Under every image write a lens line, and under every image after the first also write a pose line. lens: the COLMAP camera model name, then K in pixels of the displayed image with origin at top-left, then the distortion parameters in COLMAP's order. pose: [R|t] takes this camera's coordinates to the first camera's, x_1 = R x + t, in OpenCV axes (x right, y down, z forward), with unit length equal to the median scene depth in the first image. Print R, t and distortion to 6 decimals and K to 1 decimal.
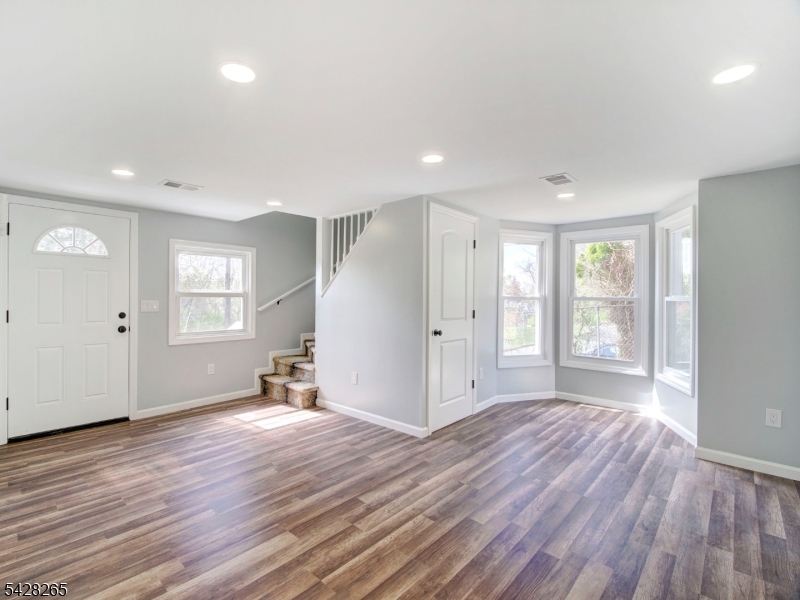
lens RADIAL K [[408.9, 0, 391.9], [0, 408.9, 298.9], [0, 0, 1]] dist [-0.000964, -0.001031]
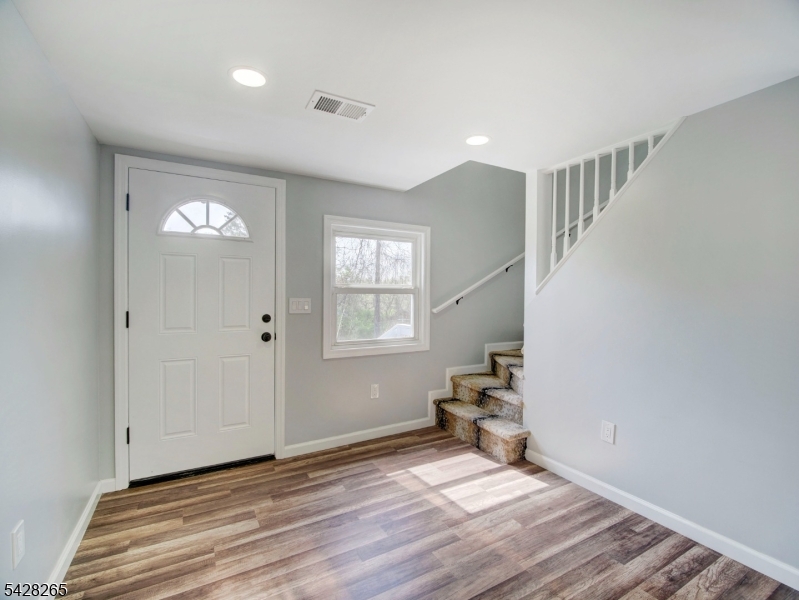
lens RADIAL K [[305.4, 0, 399.5], [0, 305.4, 300.0], [0, 0, 1]] dist [-0.000609, -0.000072]
pose [[0.964936, 0.005461, -0.262429, -0.258332], [-0.002720, 0.999938, 0.010808, 0.000054], [0.262472, -0.009715, 0.964891, 0.485998]]
